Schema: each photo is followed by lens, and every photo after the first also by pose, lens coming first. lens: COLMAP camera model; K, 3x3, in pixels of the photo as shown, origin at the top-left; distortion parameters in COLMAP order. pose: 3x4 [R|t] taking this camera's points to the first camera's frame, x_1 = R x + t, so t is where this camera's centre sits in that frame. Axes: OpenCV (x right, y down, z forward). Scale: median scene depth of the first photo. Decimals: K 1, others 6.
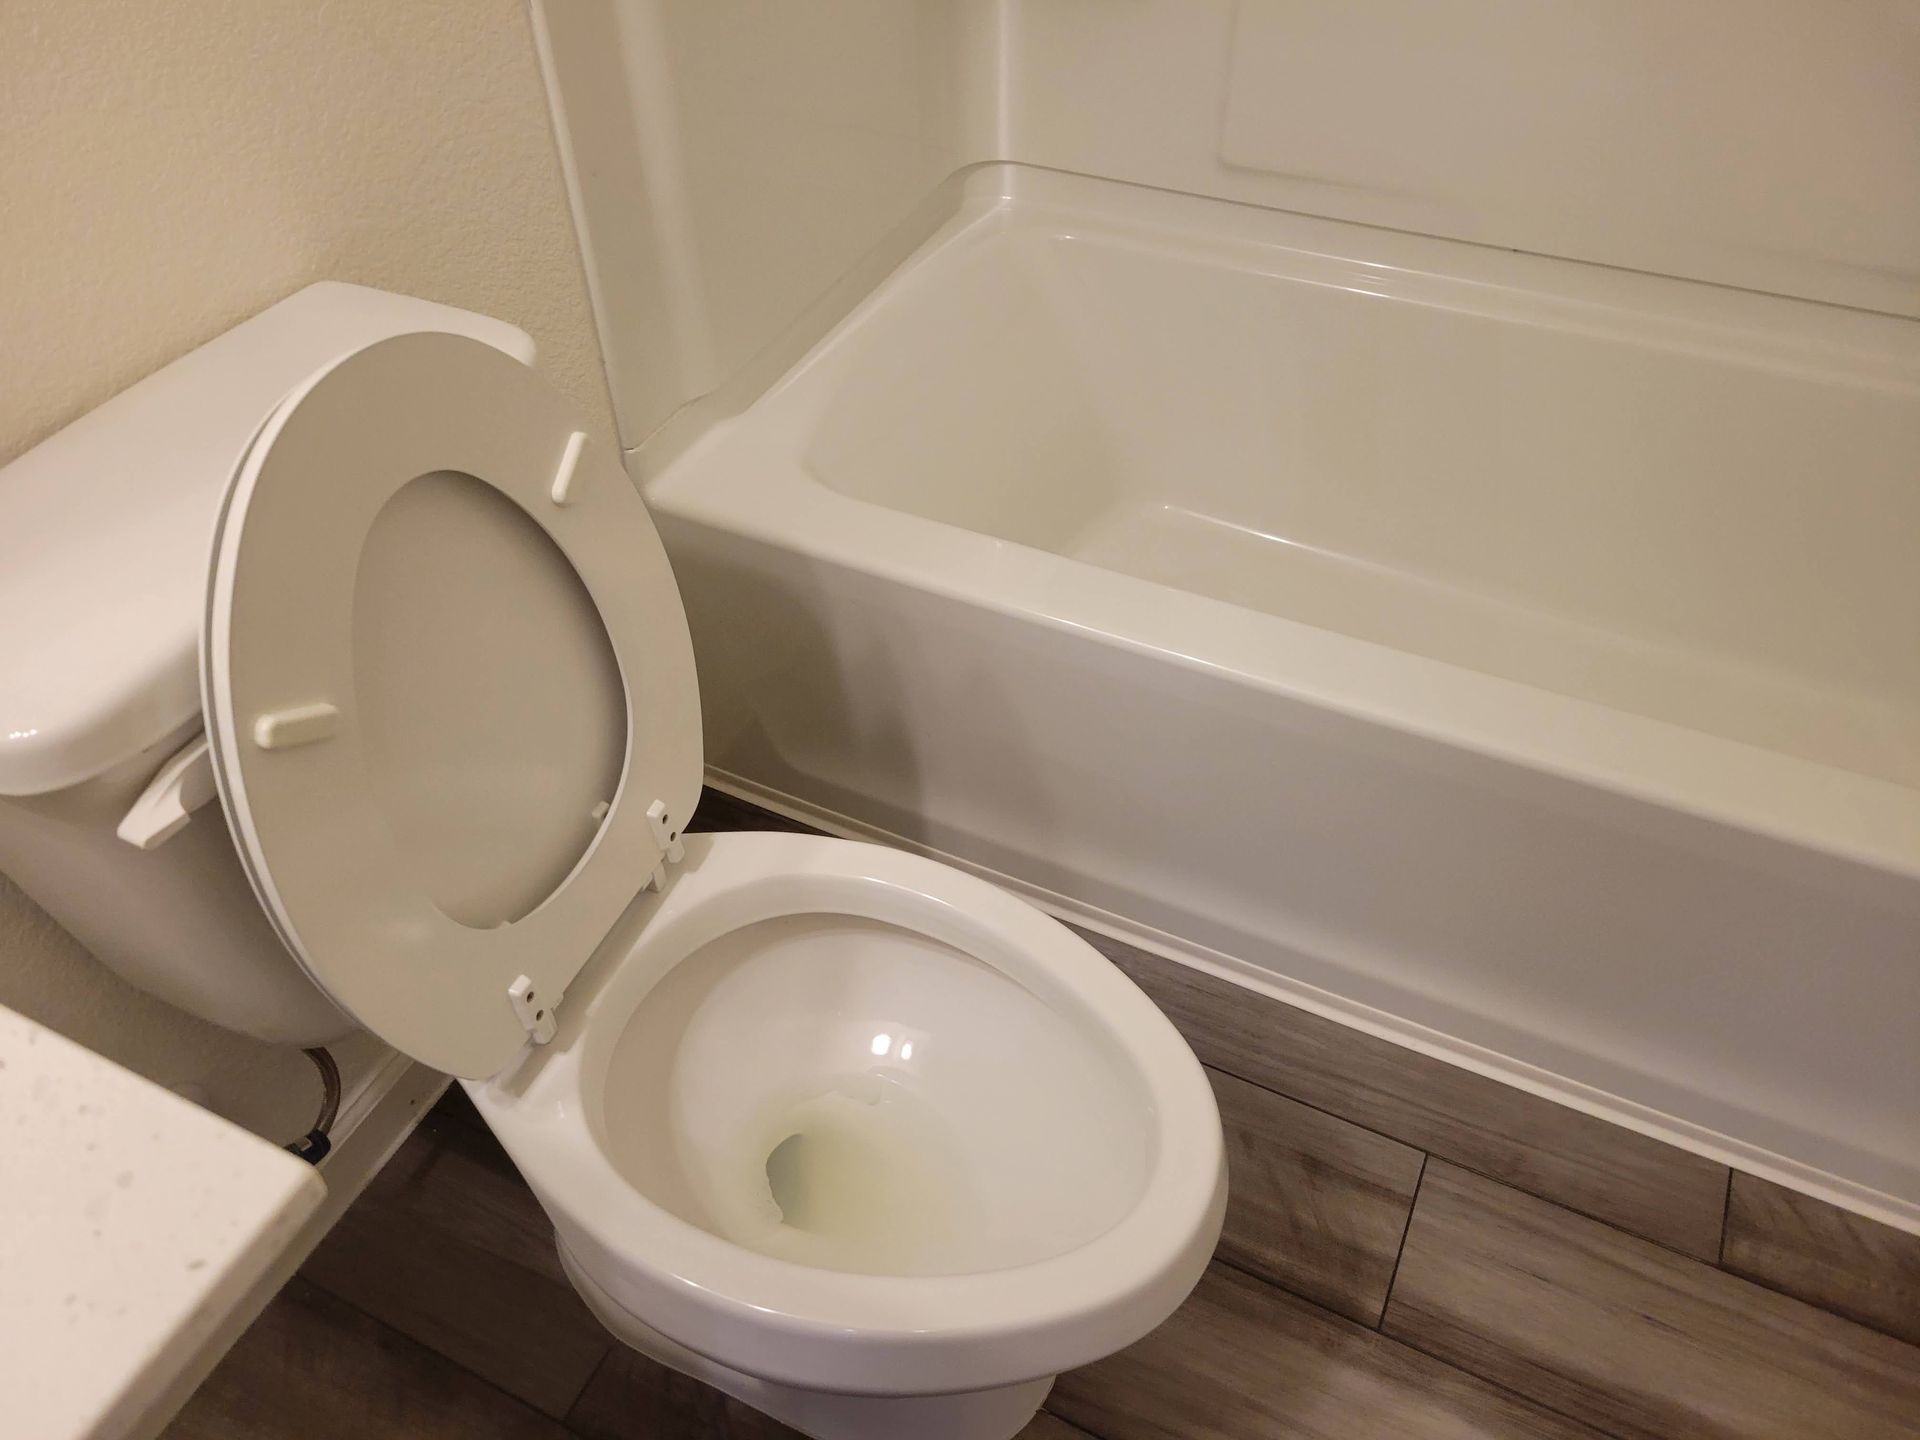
lens RADIAL K [[1433.4, 0, 935.9], [0, 1433.4, 723.3], [0, 0, 1]] dist [0.047340, -0.008524]
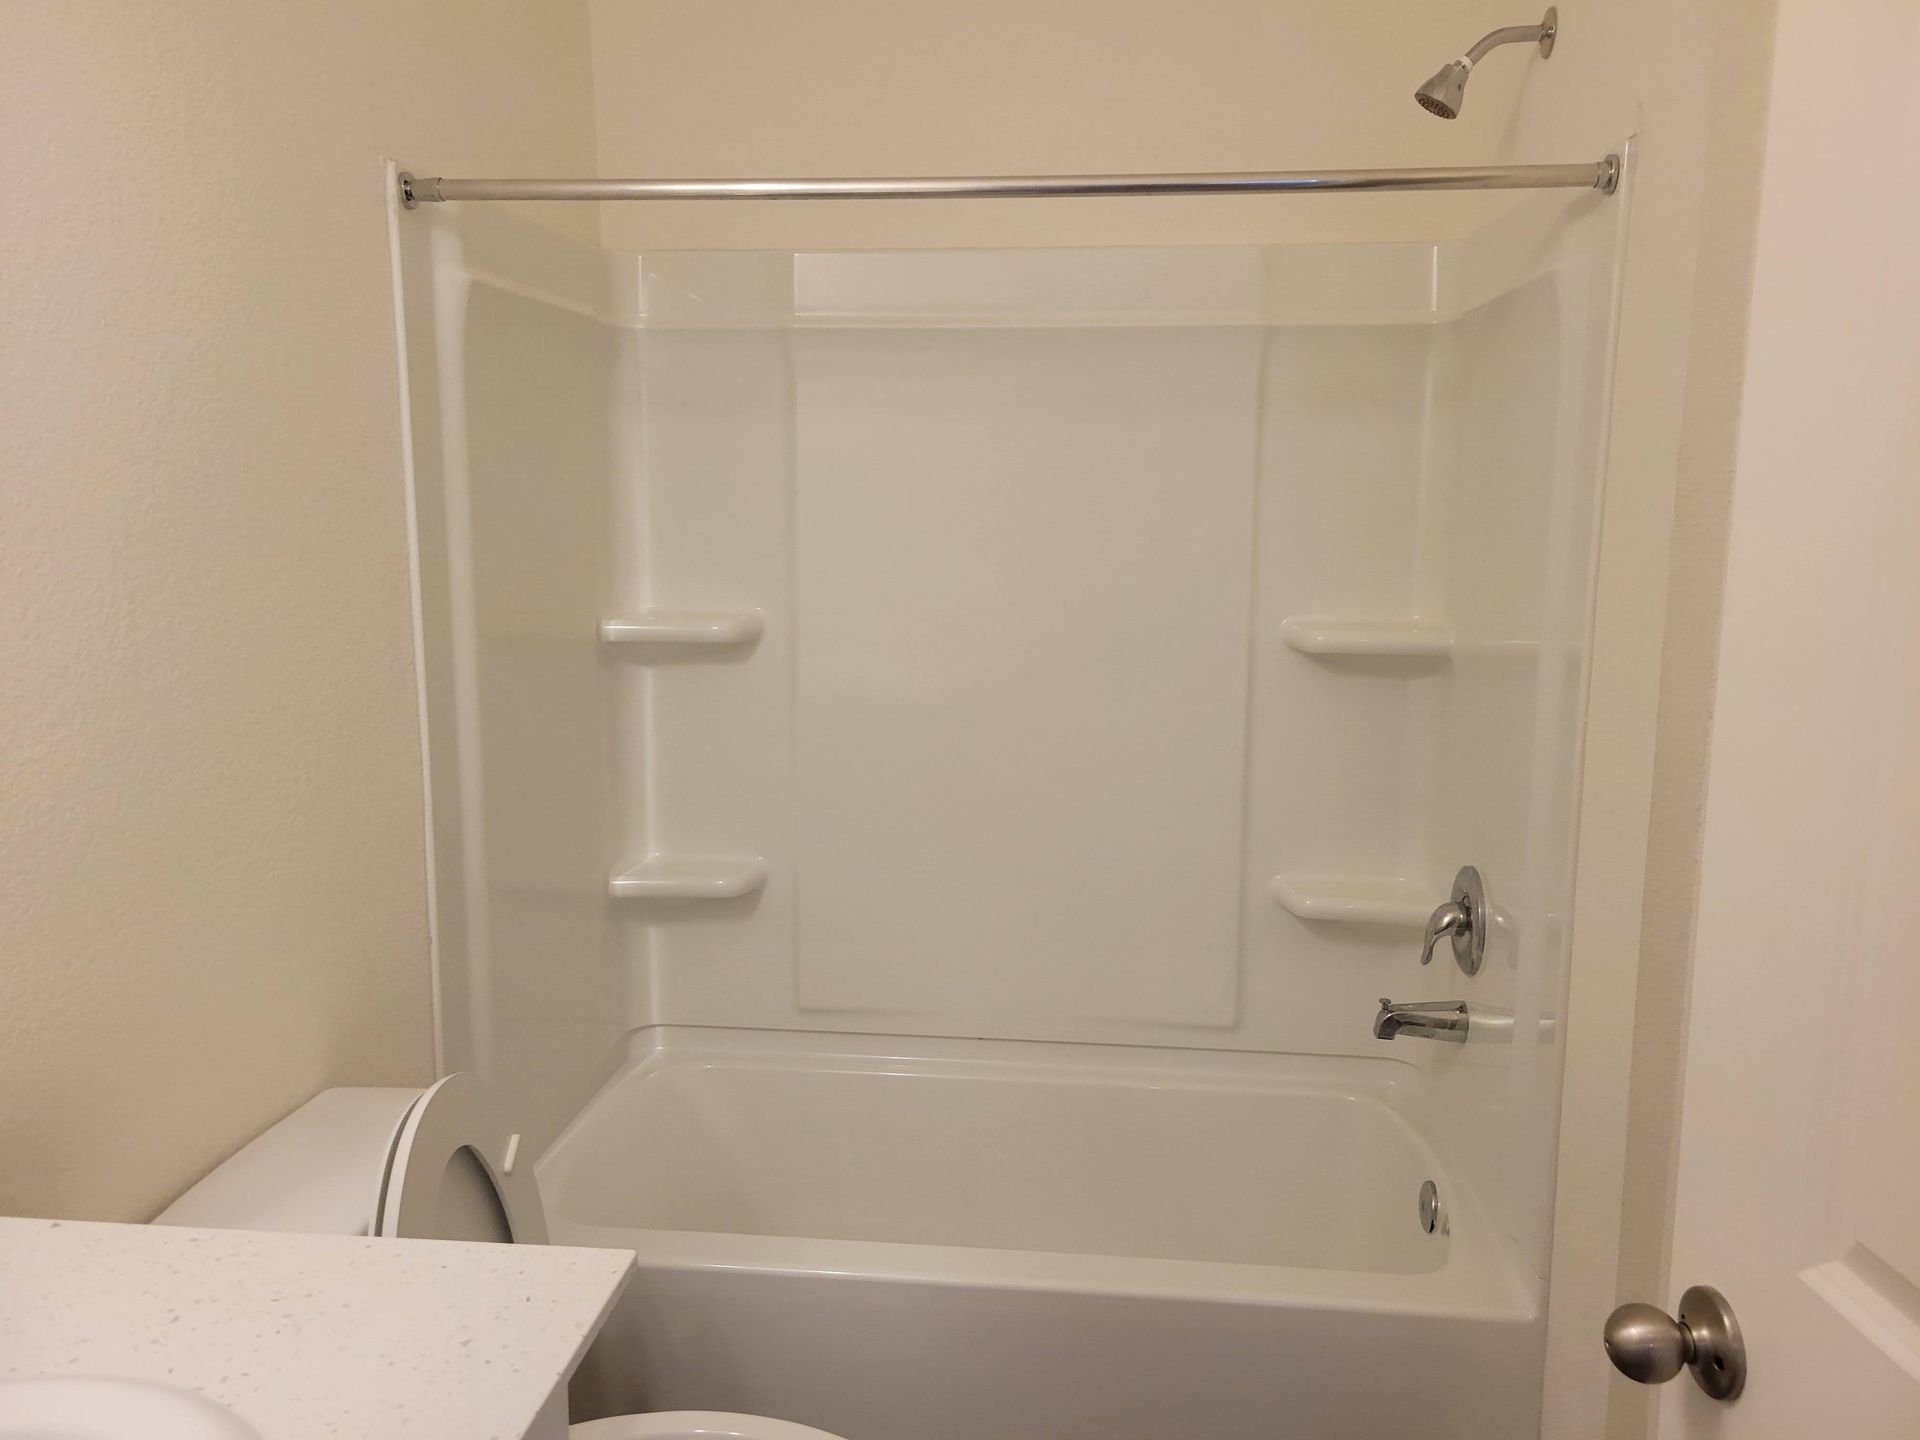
lens RADIAL K [[1426.0, 0, 967.3], [0, 1426.0, 685.0], [0, 0, 1]] dist [0.053272, -0.004117]
pose [[0.935838, -0.017120, 0.352013, -0.256414], [0.226716, 0.793959, -0.564118, 0.376827], [-0.269827, 0.607730, 0.746899, -0.646655]]
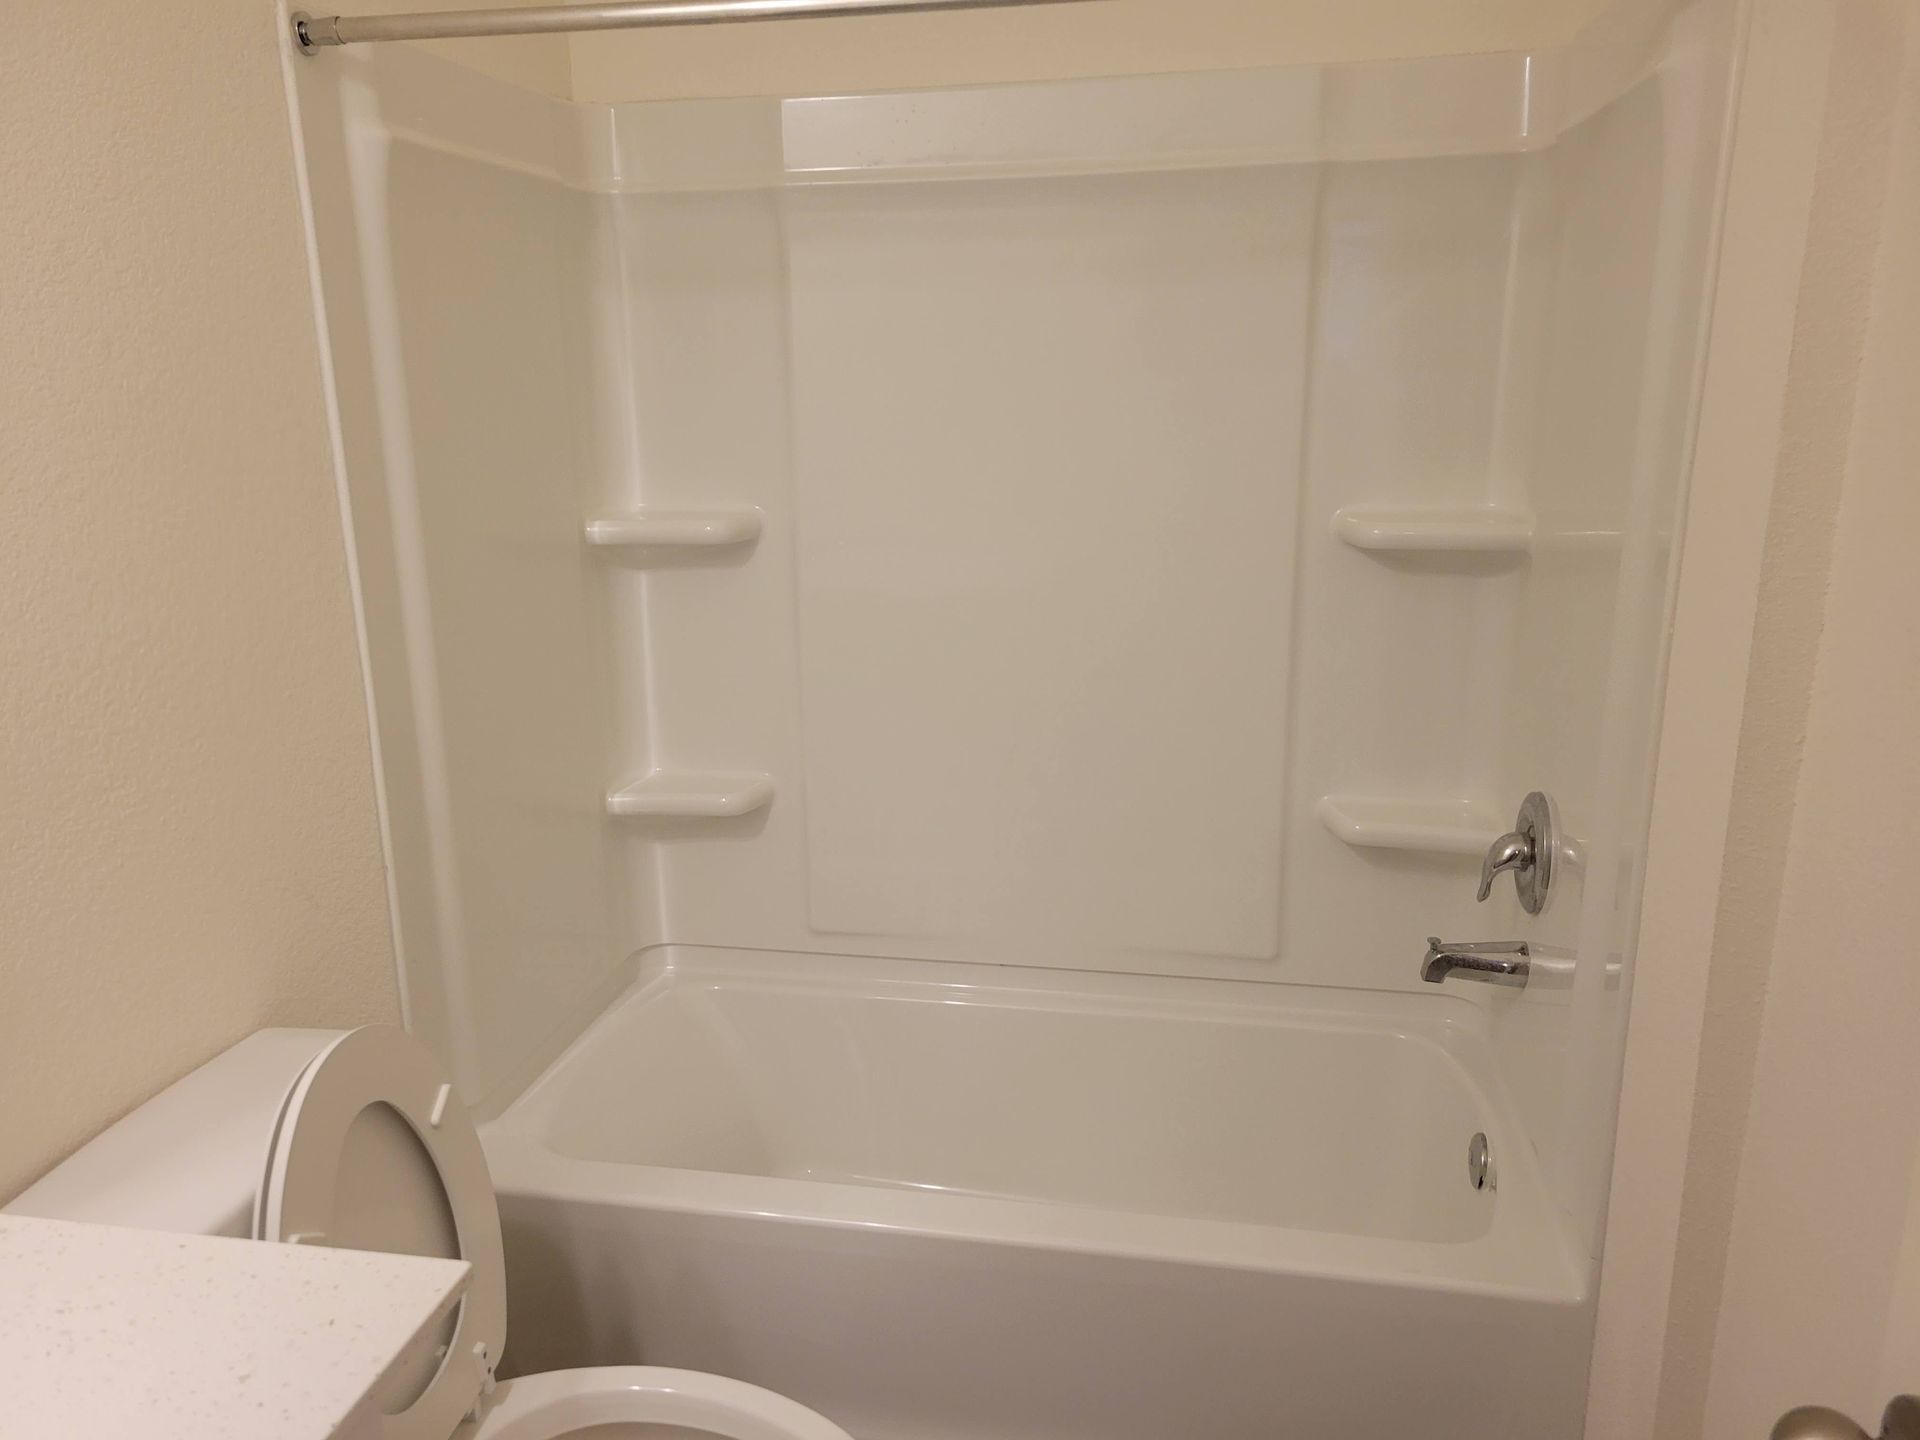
lens RADIAL K [[1433.4, 0, 935.9], [0, 1433.4, 723.3], [0, 0, 1]] dist [0.047340, -0.008524]
pose [[0.964743, -0.053345, 0.257731, -0.078823], [0.179811, 0.848674, -0.497413, 0.290361], [-0.192195, 0.526218, 0.828345, -0.562049]]
